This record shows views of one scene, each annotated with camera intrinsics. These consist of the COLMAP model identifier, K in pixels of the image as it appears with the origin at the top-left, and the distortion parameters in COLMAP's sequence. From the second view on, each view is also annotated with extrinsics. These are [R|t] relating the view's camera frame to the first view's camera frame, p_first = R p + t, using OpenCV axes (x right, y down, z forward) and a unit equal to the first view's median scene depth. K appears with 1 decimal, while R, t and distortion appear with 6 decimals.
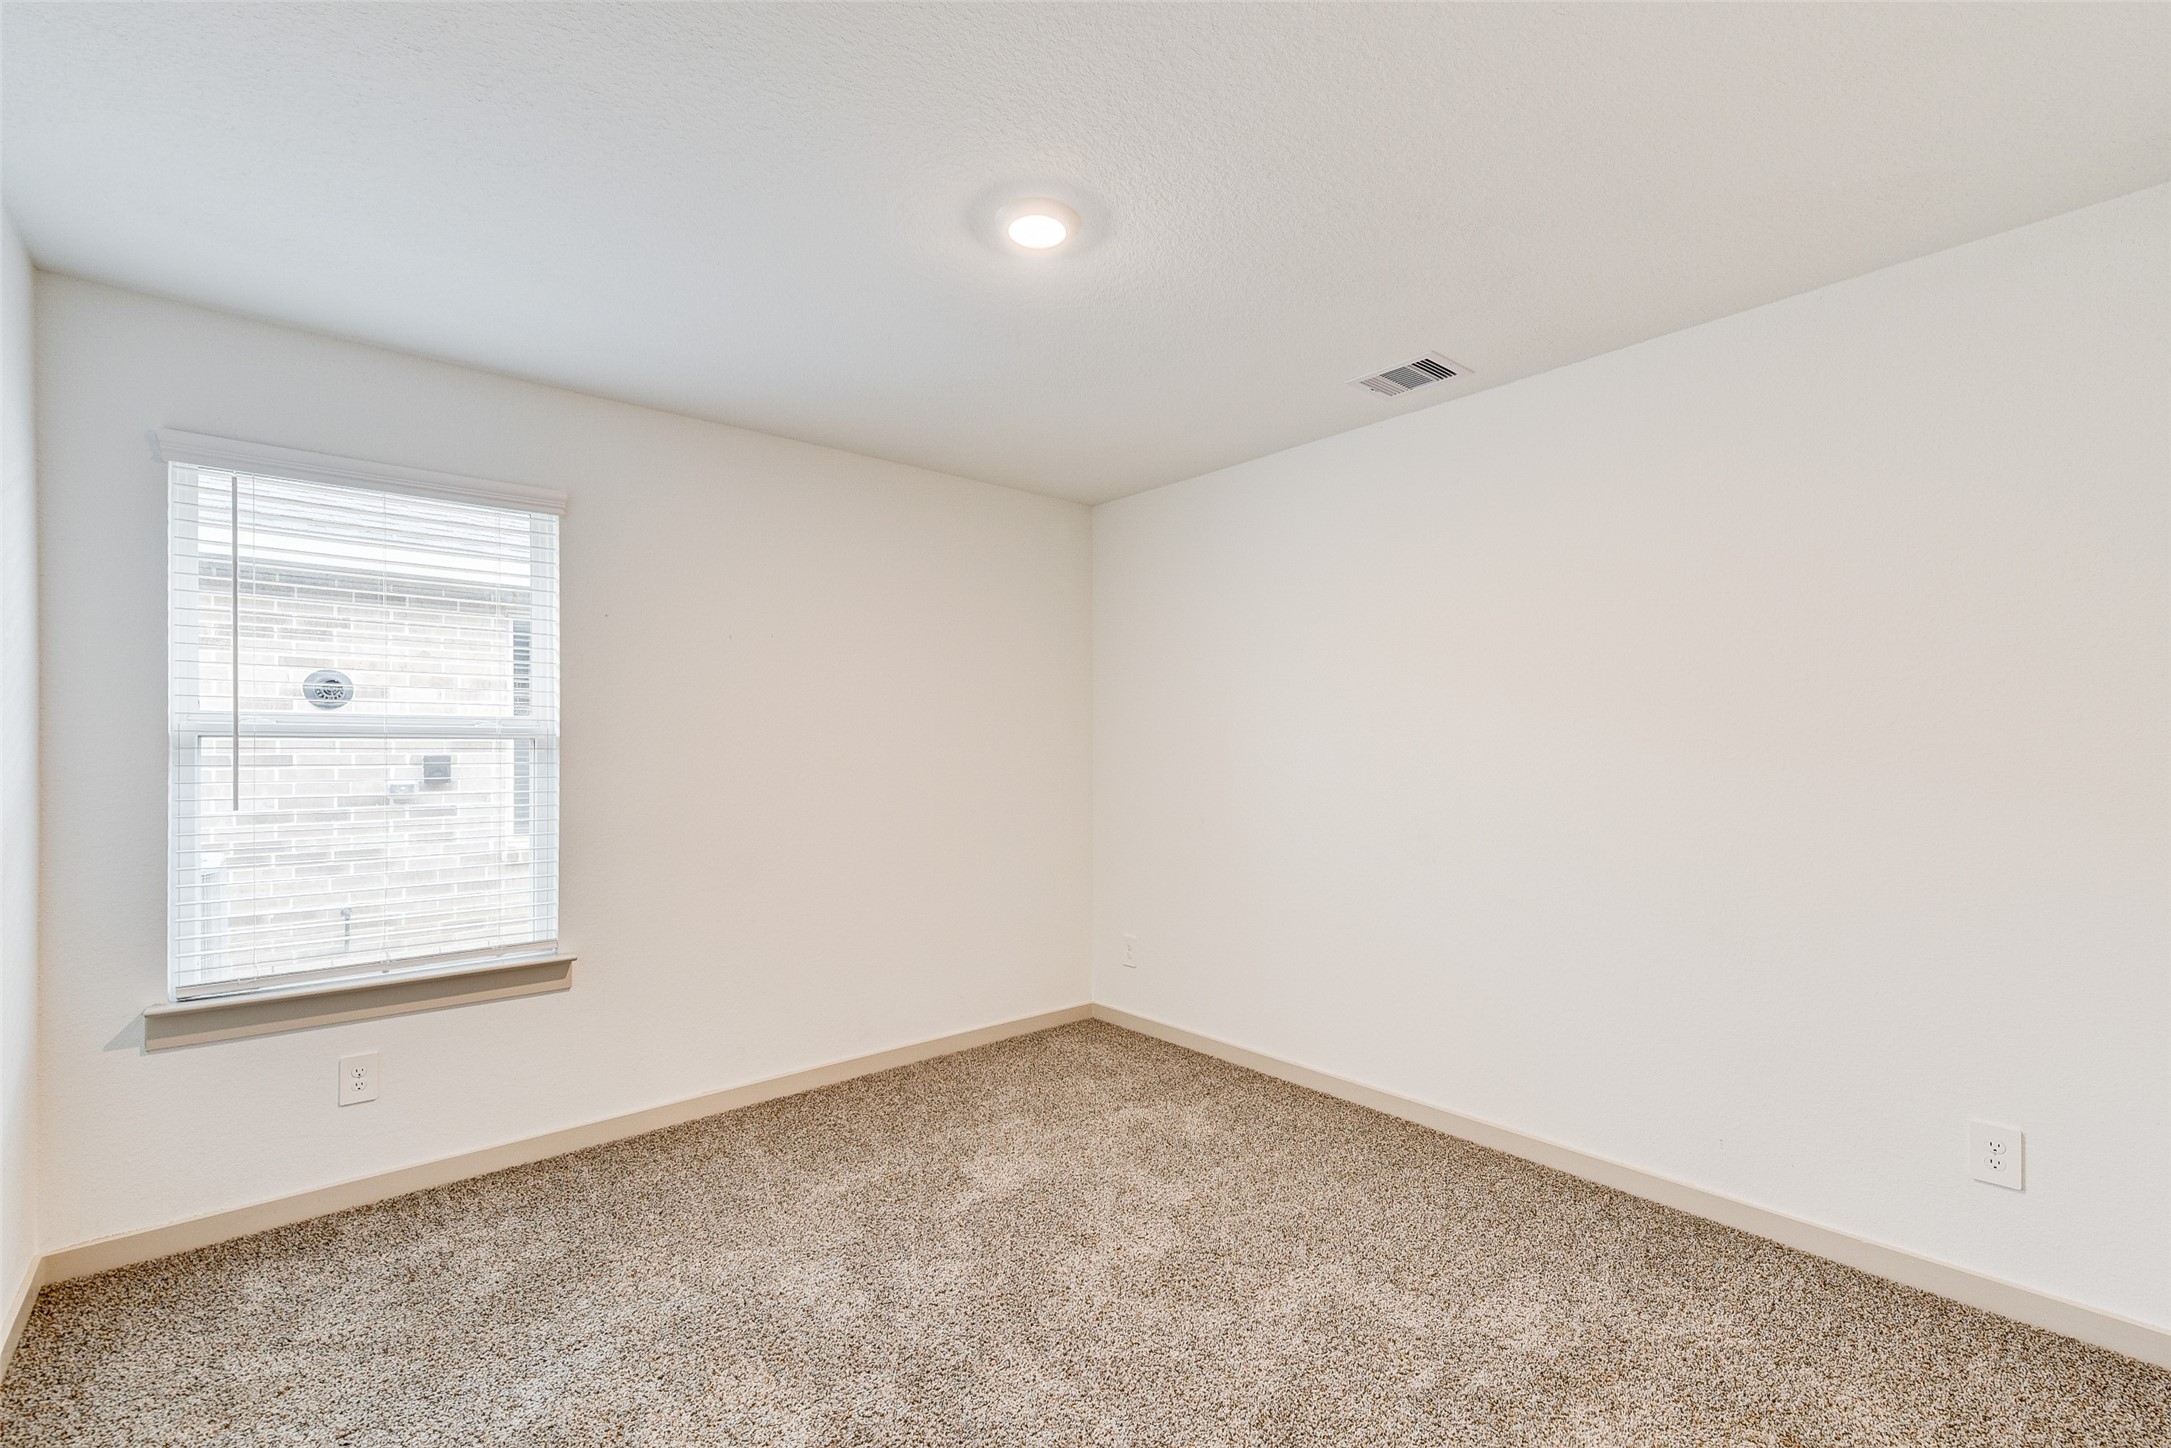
lens RADIAL K [[882.7, 0, 1082.3], [0, 882.7, 750.1], [0, 0, 1]] dist [-0.001015, -0.000092]
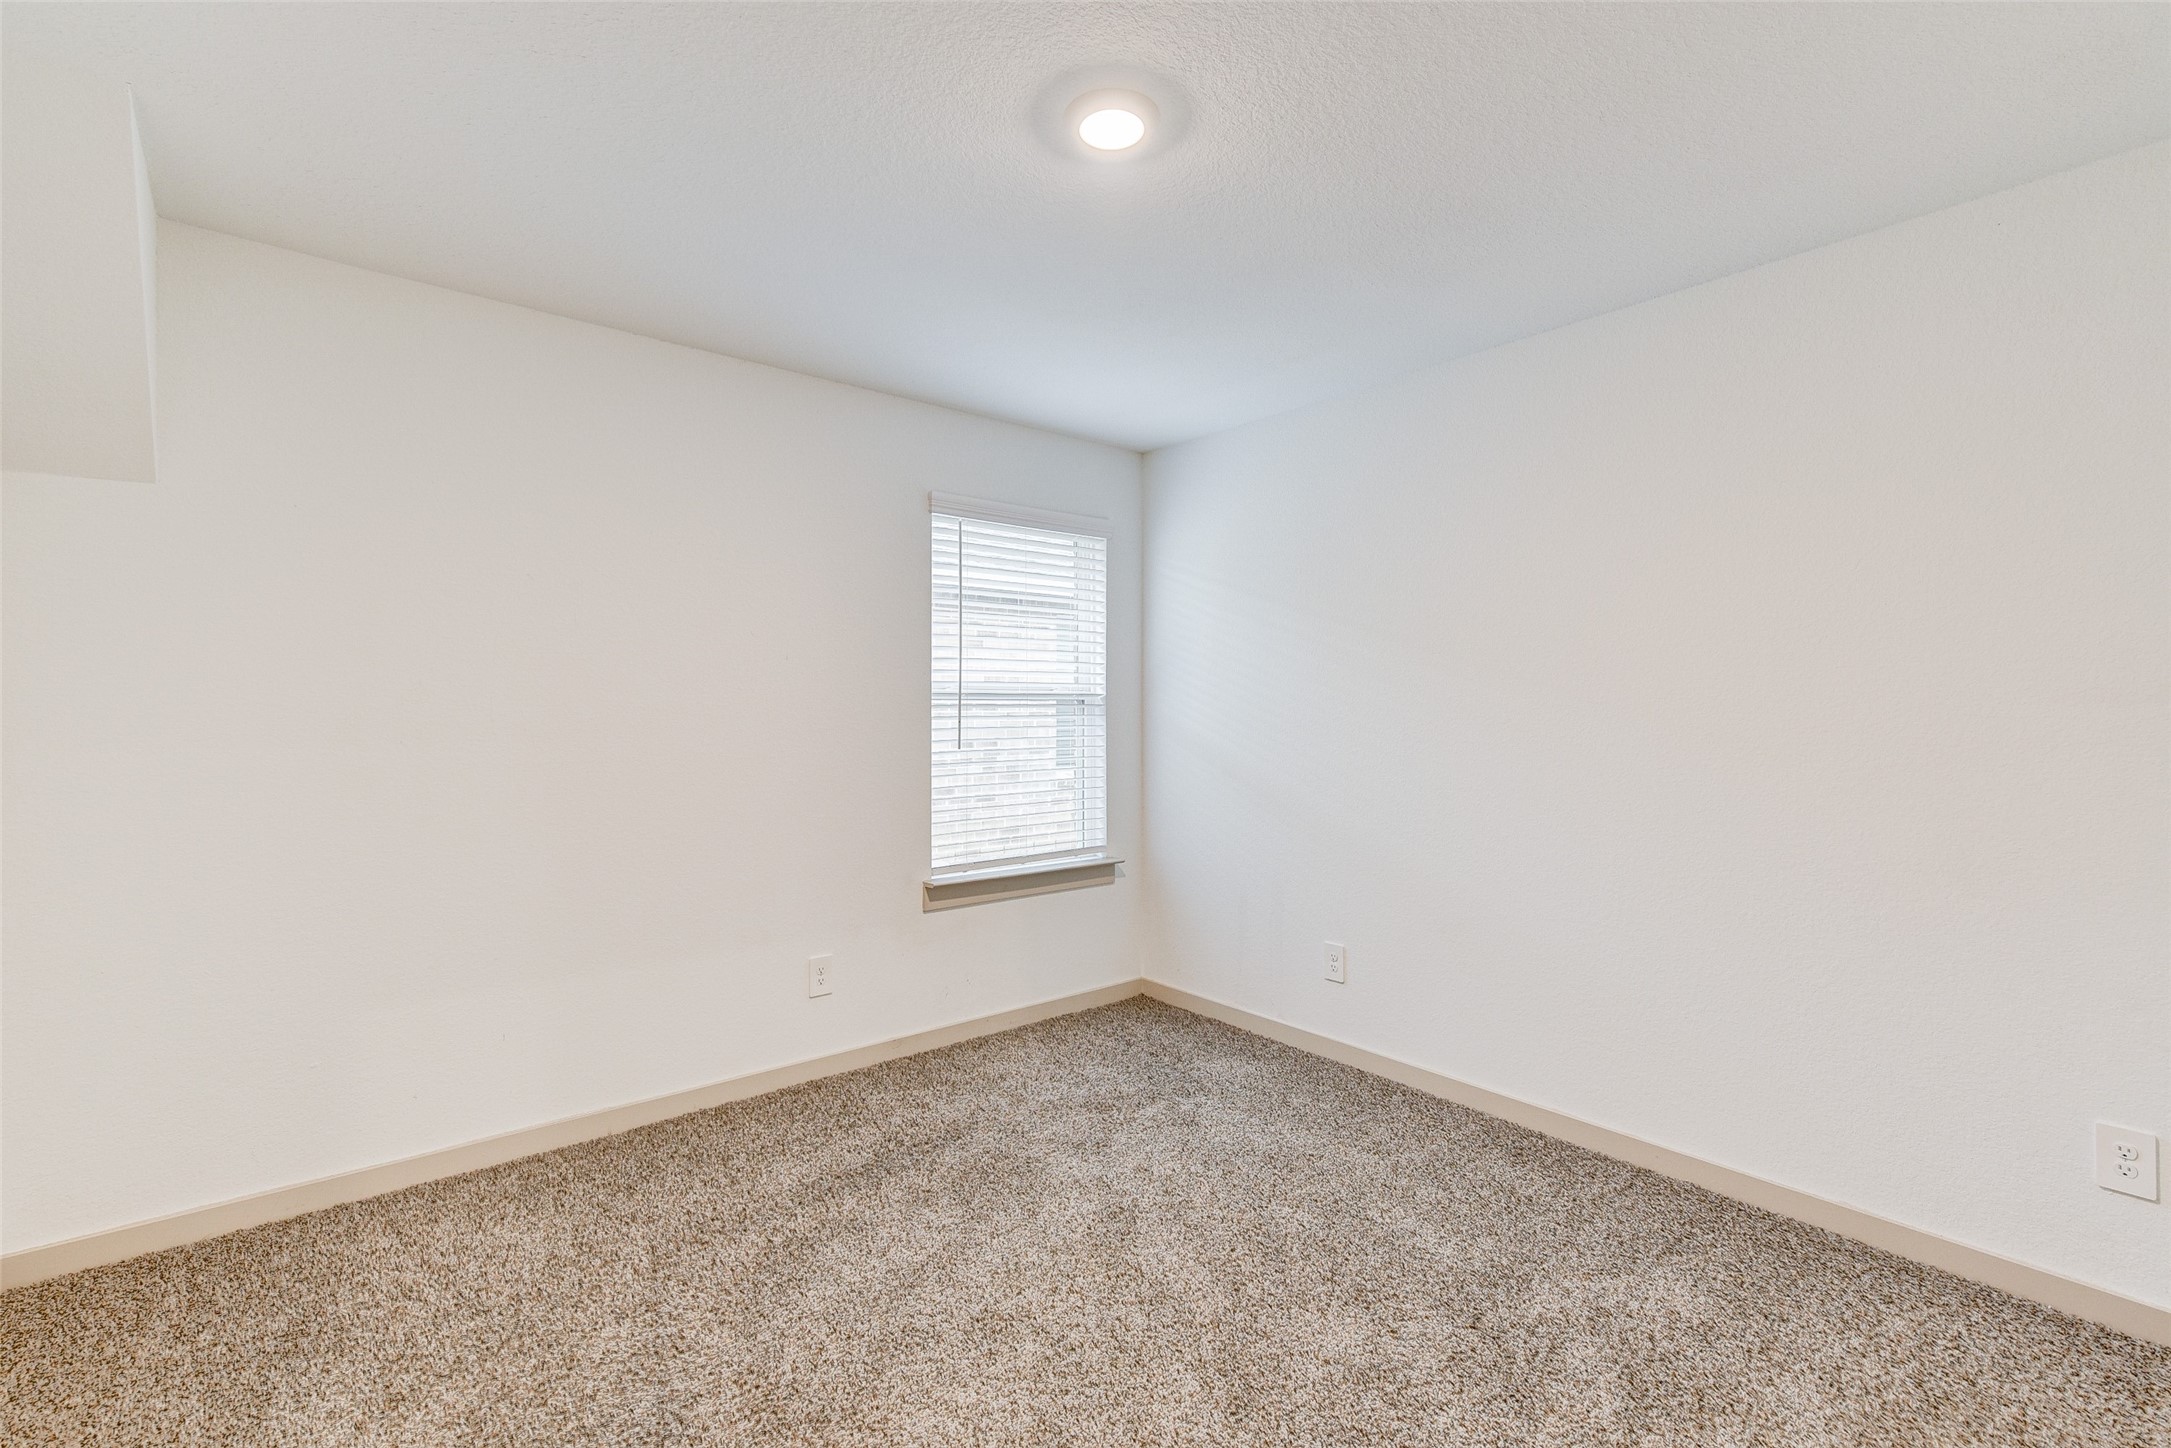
lens RADIAL K [[943.7, 0, 1086.6], [0, 943.7, 717.0], [0, 0, 1]] dist [0.043625, 0.000112]
pose [[0.999567, -0.008084, -0.028306, -0.577476], [0.008232, 0.999953, 0.005099, 0.007389], [0.028264, -0.005330, 0.999586, -0.459835]]
